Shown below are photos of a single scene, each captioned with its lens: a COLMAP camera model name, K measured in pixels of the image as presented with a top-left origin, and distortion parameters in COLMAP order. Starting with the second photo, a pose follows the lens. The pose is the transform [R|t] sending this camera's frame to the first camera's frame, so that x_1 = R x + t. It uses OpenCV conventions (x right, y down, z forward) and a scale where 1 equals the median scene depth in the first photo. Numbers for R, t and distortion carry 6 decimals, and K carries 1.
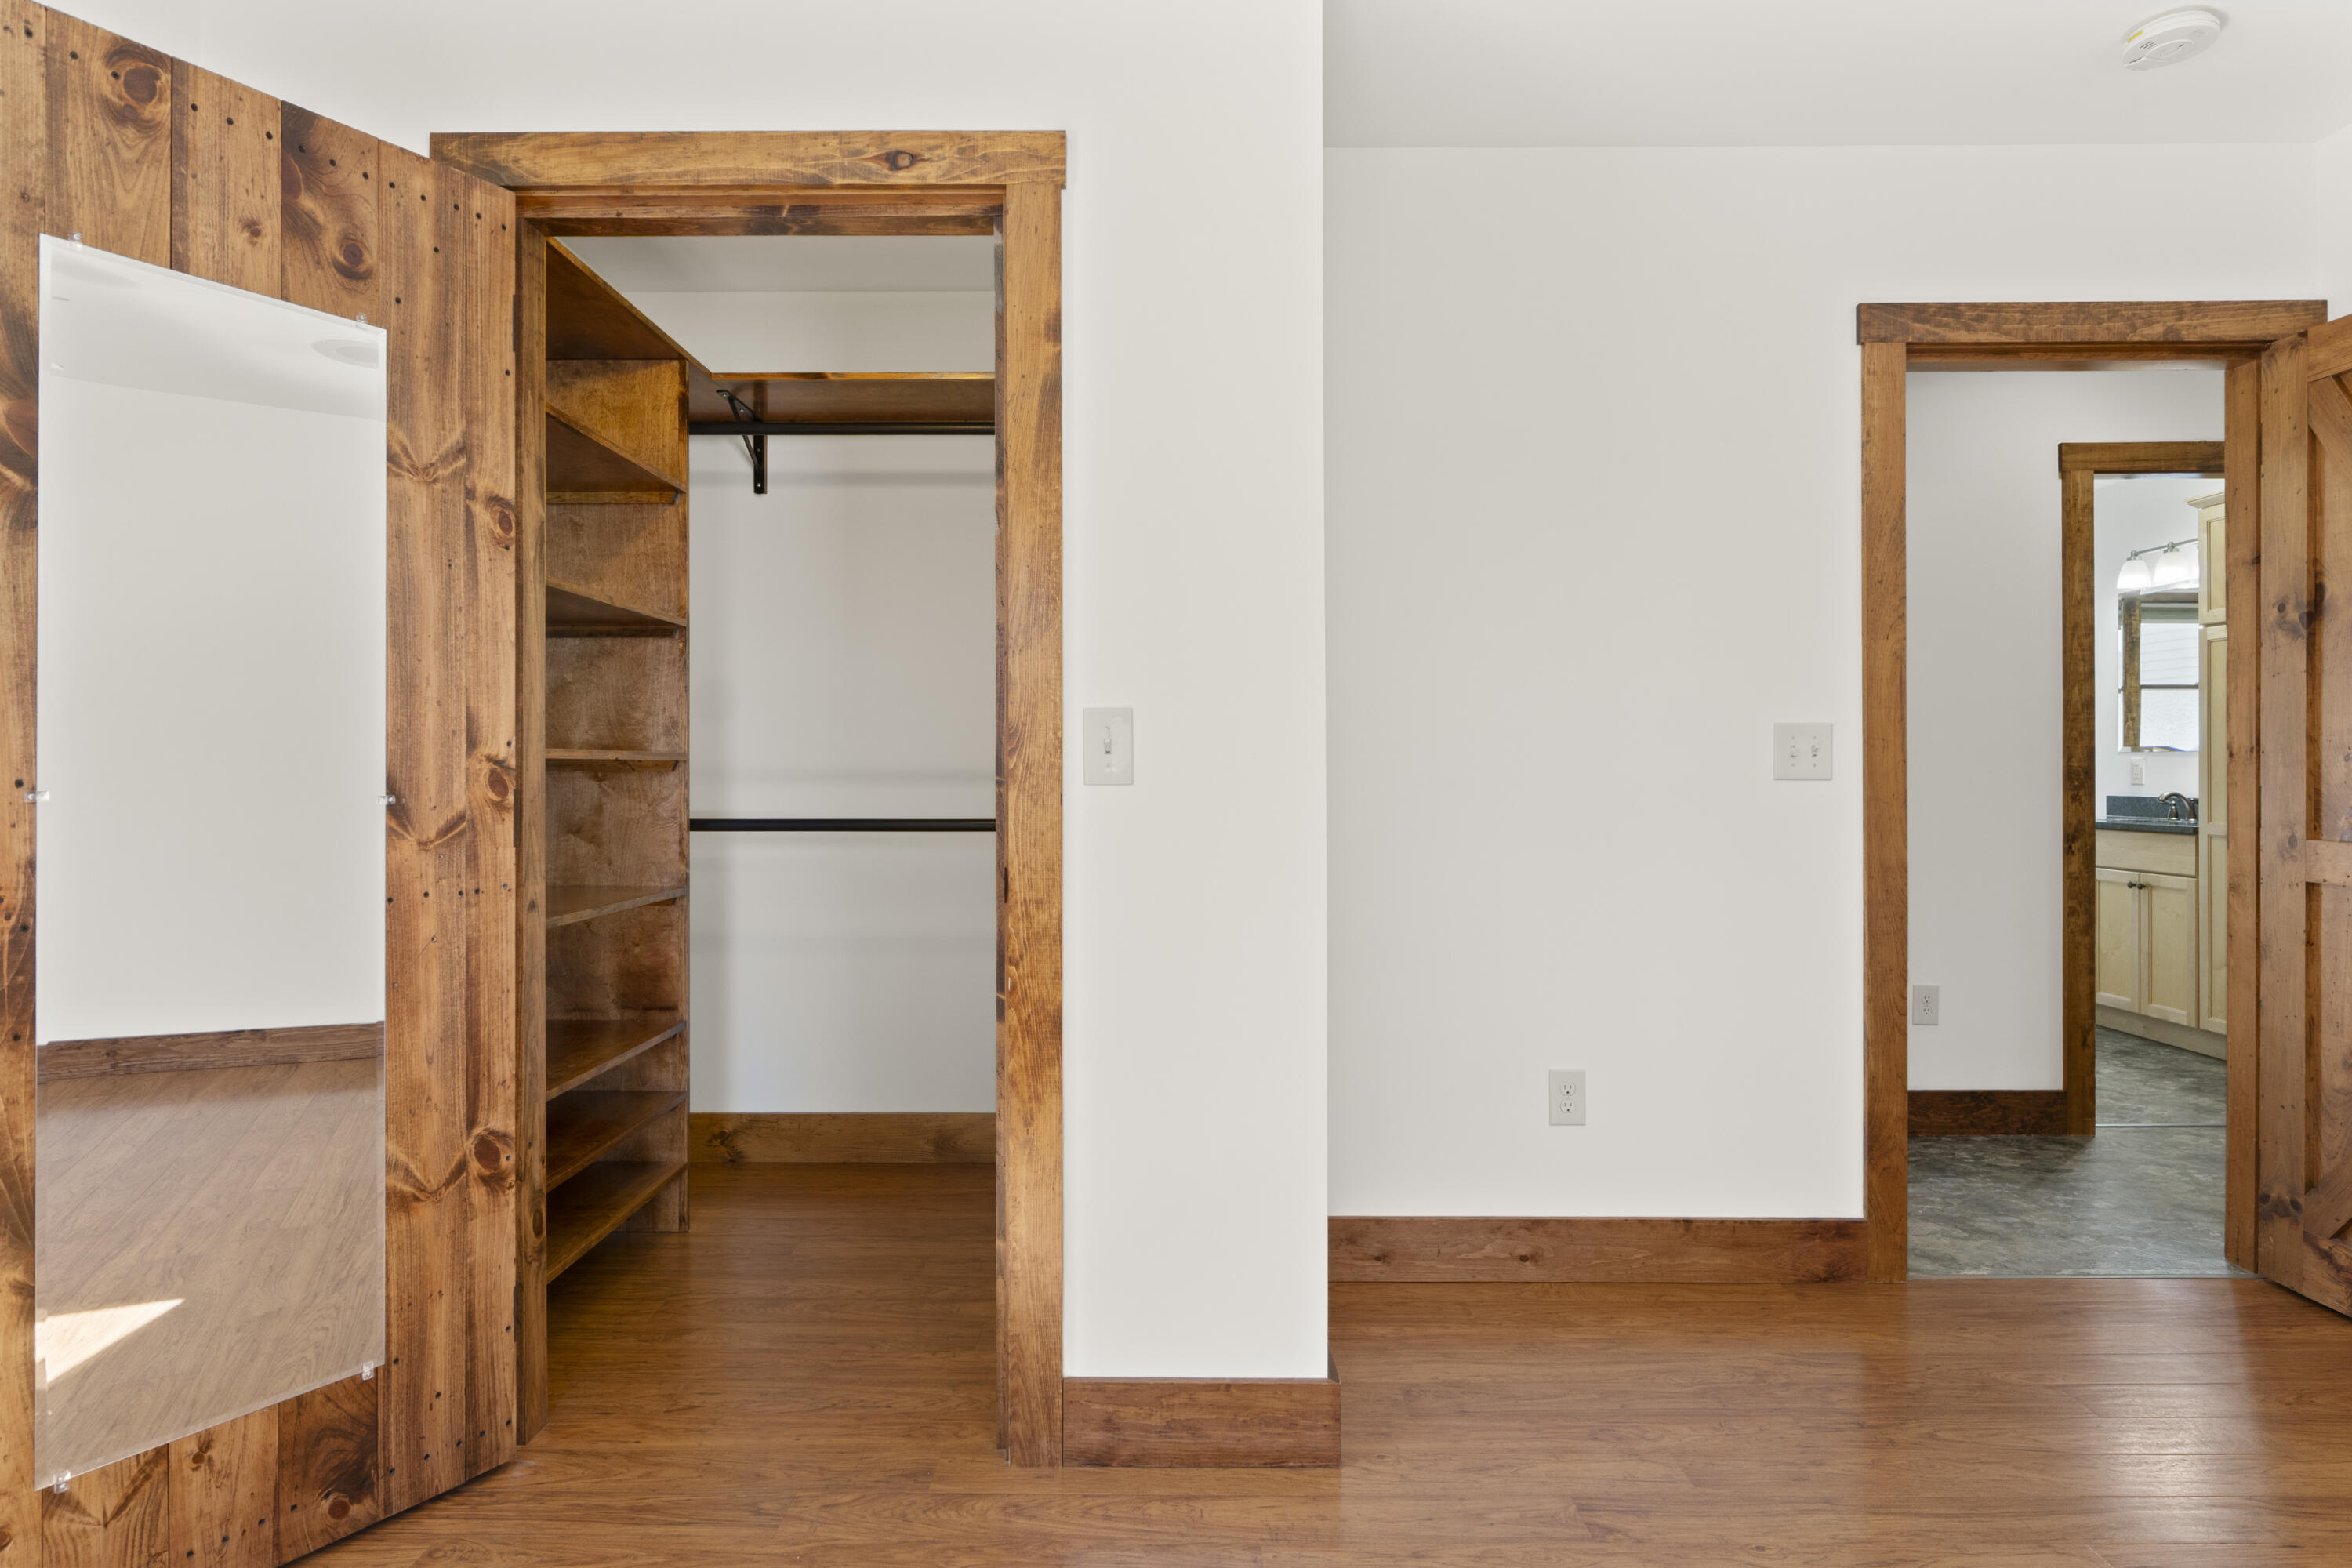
lens RADIAL K [[1314.3, 0, 1178.4], [0, 1314.3, 780.8], [0, 0, 1]] dist [-0.002815, -0.000490]
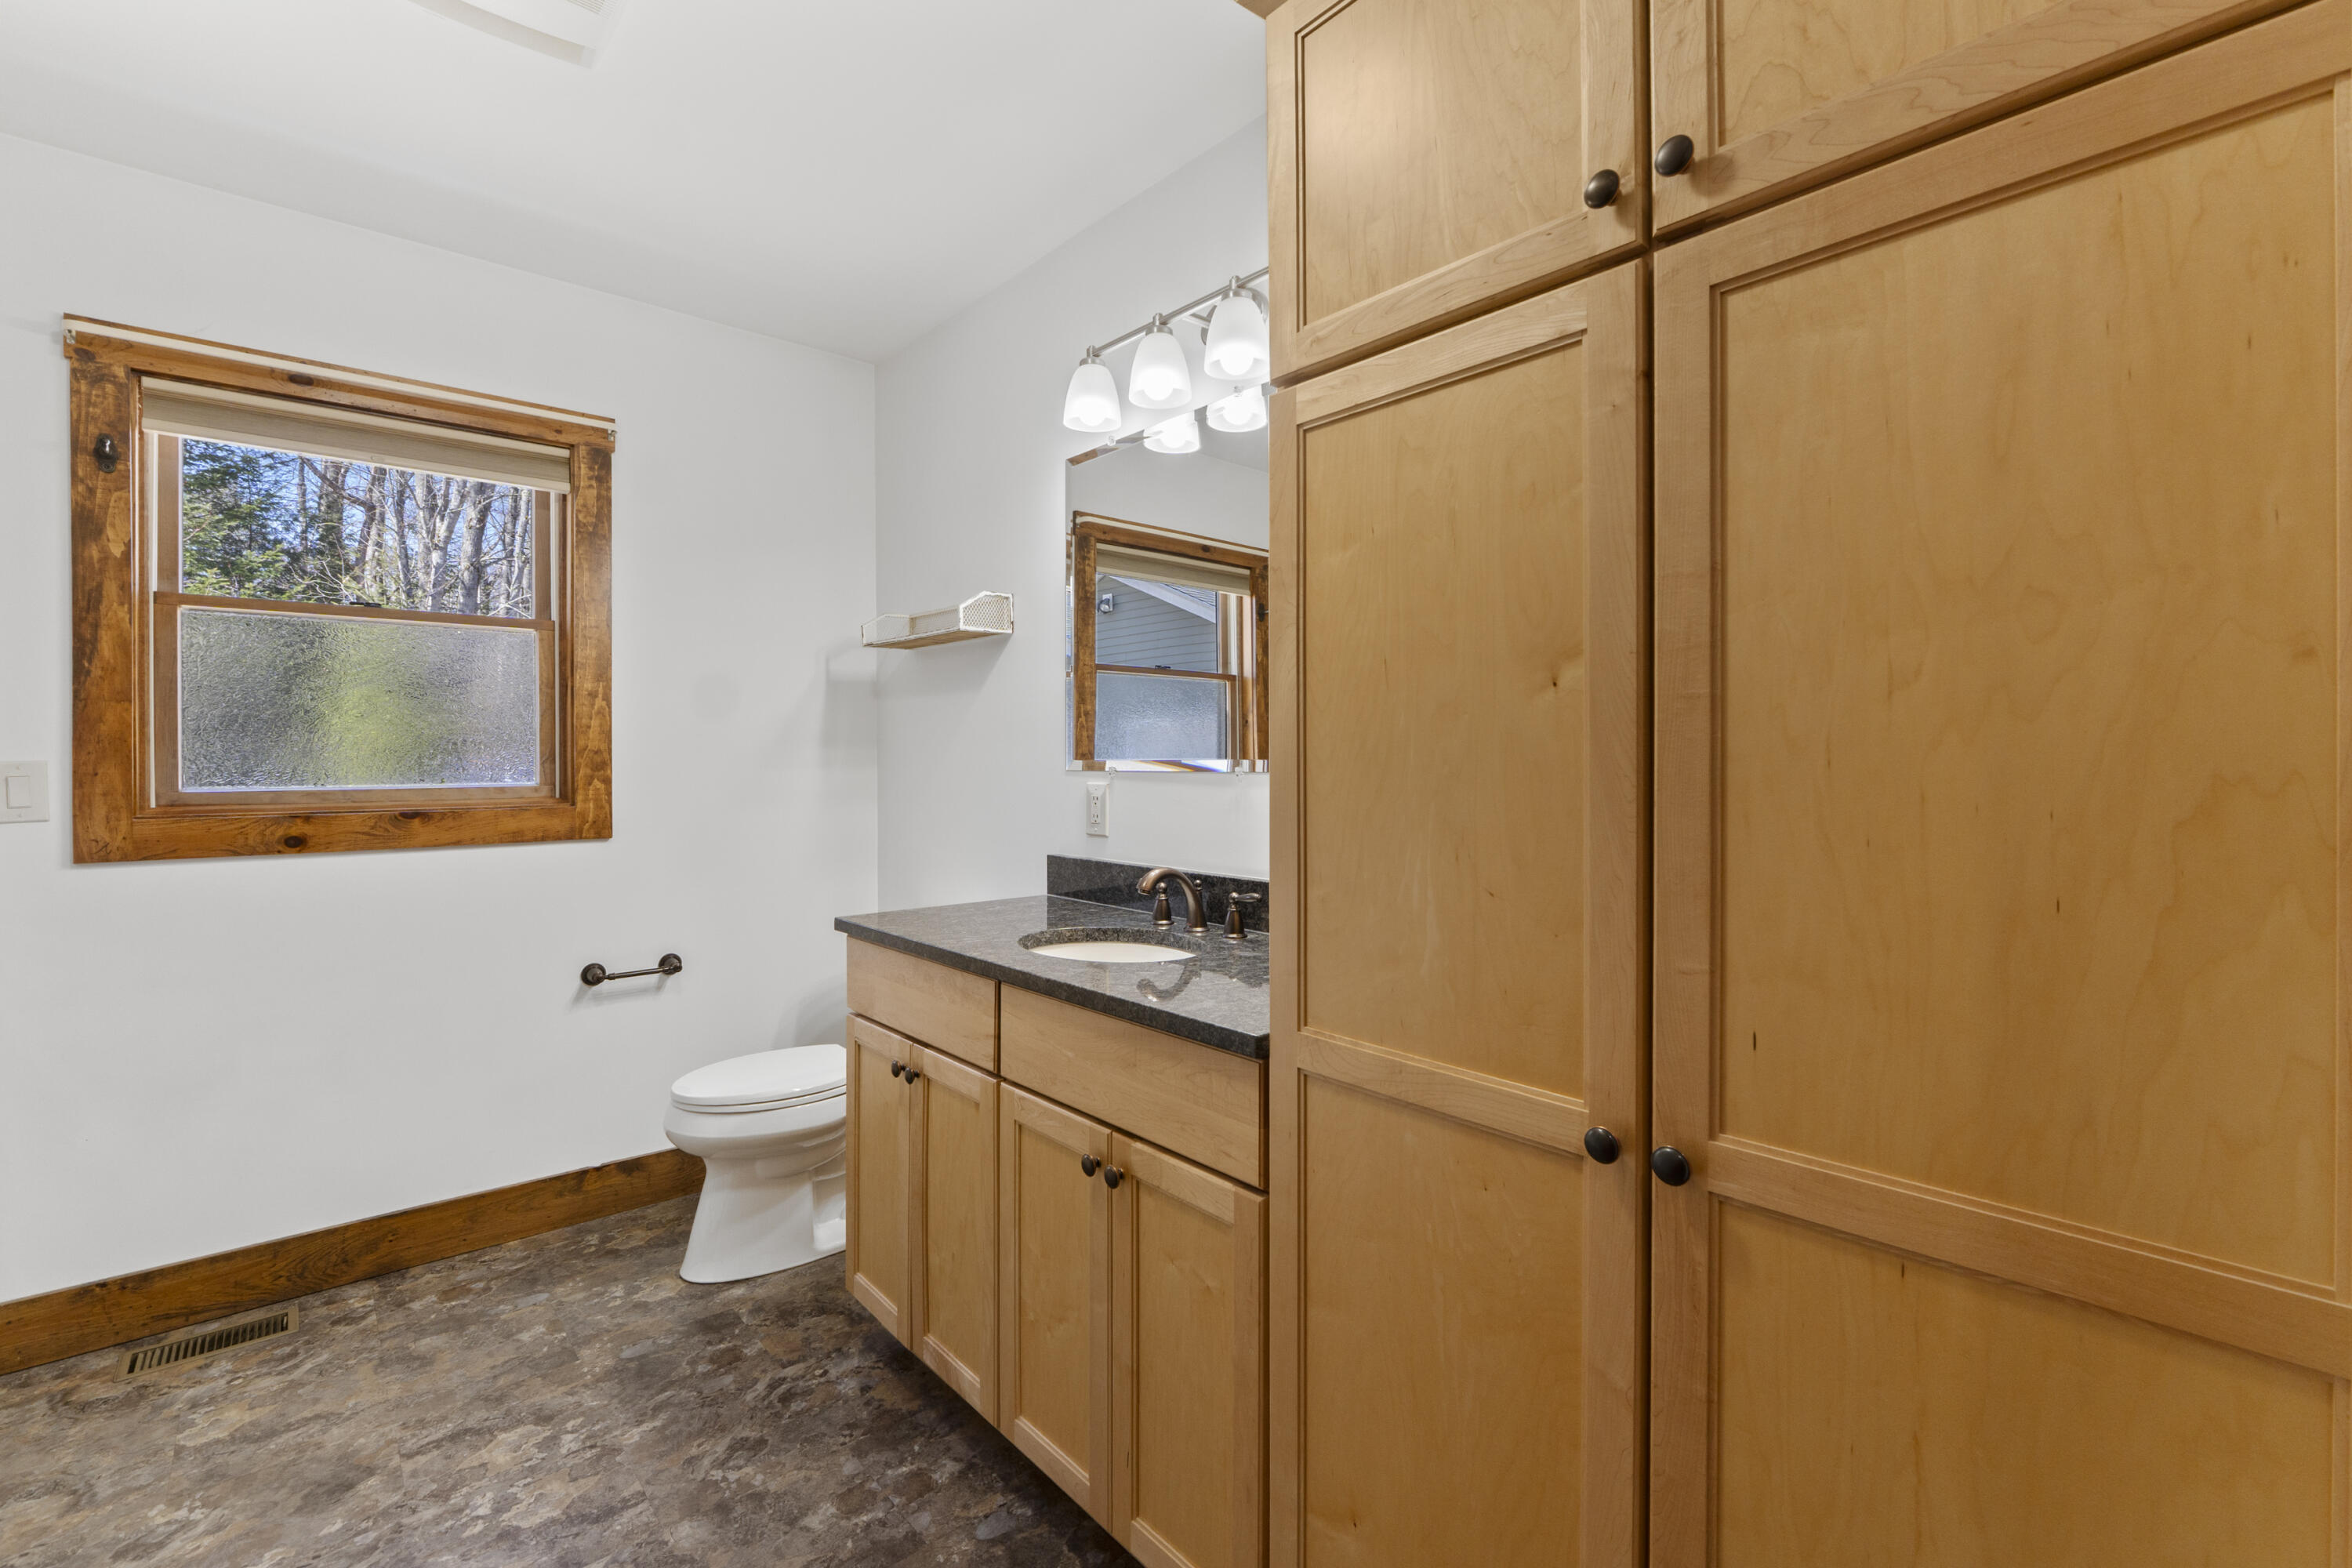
lens RADIAL K [[1046.6, 0, 1175.6], [0, 1046.6, 773.4], [0, 0, 1]] dist [-0.004857, 0.000784]
pose [[0.752688, -0.000640, 0.658377, 0.563639], [0.001329, 0.999999, -0.000548, -0.024538], [-0.658376, 0.001288, 0.752688, 0.780165]]
